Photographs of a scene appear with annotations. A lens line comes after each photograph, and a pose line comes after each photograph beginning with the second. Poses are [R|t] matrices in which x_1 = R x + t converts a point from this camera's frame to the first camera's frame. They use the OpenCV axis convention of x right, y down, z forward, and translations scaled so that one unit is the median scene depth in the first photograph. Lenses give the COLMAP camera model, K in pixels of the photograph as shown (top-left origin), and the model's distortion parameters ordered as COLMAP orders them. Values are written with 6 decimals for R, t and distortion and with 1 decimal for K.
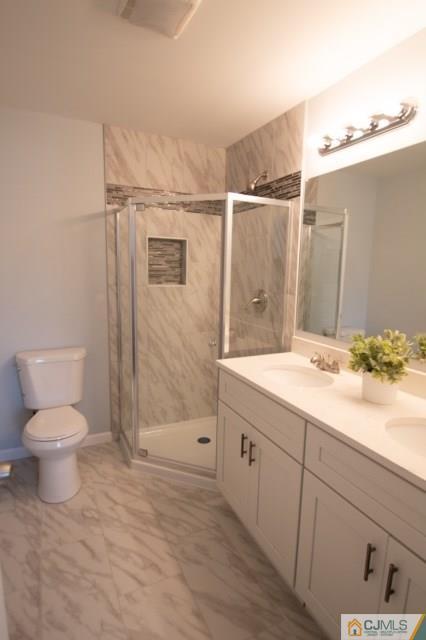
lens RADIAL K [[333.9, 0, 214.0], [0, 333.9, 318.6], [0, 0, 1]] dist [0.001879, 0.000138]
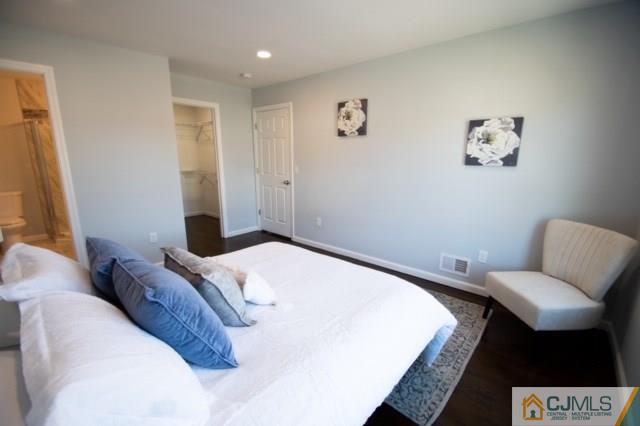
lens RADIAL K [[283.0, 0, 317.3], [0, 283.0, 216.0], [0, 0, 1]] dist [-0.005669, -0.001440]
pose [[0.928975, -0.105177, 0.354886, 0.661636], [0.083856, 0.993653, 0.074979, 0.264572], [-0.360519, -0.039894, 0.931898, -1.242833]]
